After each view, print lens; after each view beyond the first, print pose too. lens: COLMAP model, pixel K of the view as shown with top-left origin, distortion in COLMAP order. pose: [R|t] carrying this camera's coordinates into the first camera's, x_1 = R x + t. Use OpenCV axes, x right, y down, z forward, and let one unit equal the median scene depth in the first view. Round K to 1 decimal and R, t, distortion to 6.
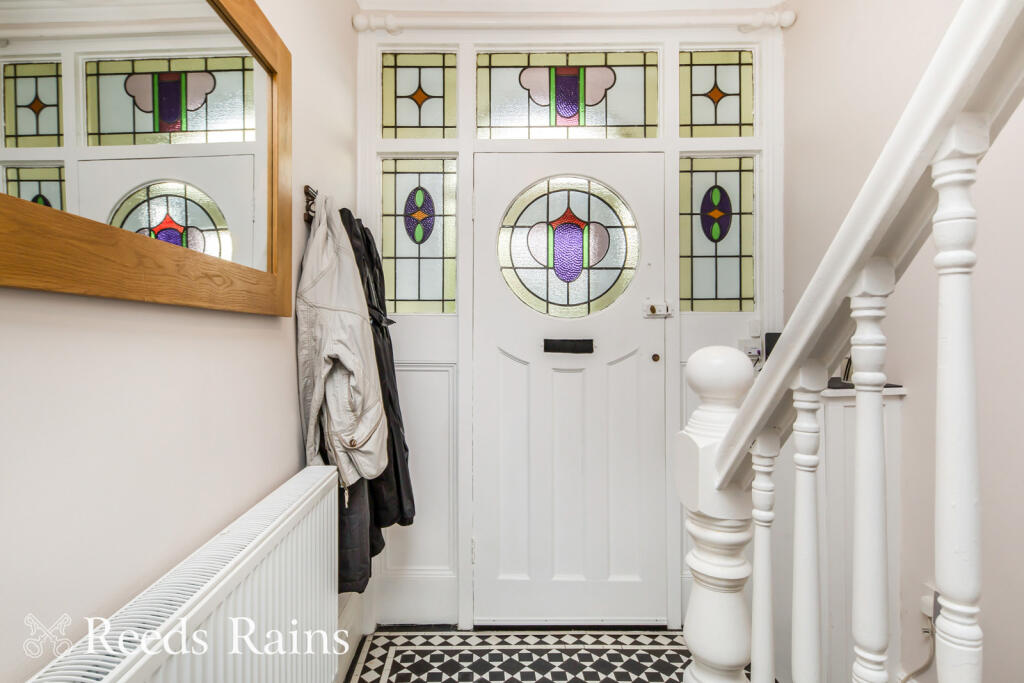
lens RADIAL K [[495.6, 0, 460.7], [0, 495.6, 363.4], [0, 0, 1]] dist [0.001842, 0.000069]
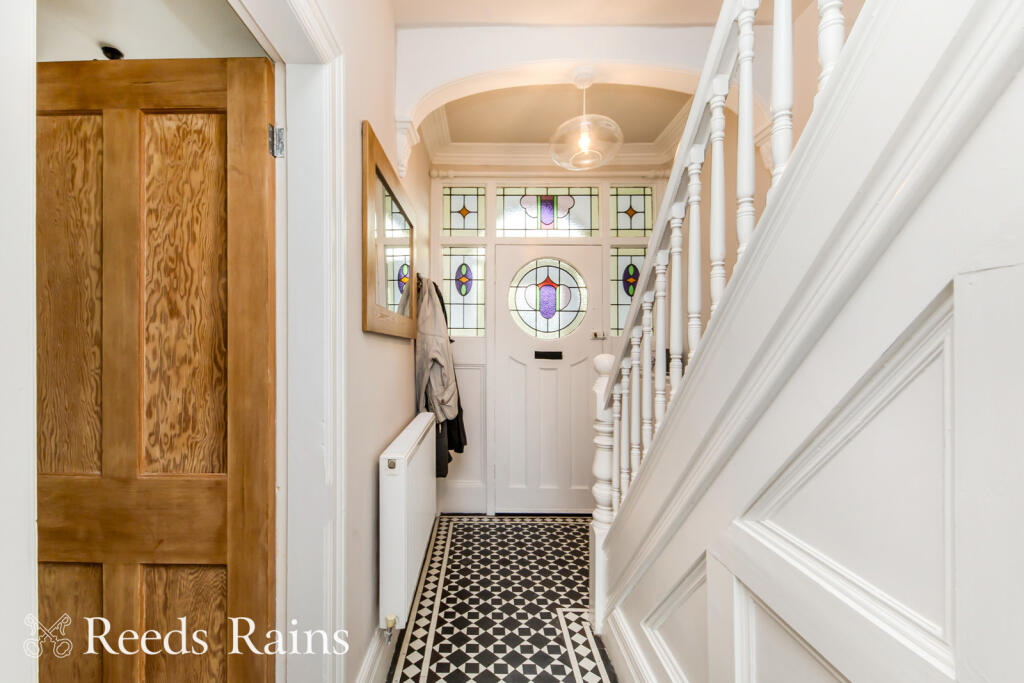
lens RADIAL K [[374.8, 0, 513.3], [0, 374.8, 346.3], [0, 0, 1]] dist [0.002502, -0.000726]
pose [[0.993135, 0.010681, 0.116487, -0.067882], [-0.003443, 0.998060, -0.062166, 0.018440], [-0.116925, 0.061338, 0.991245, -0.342792]]
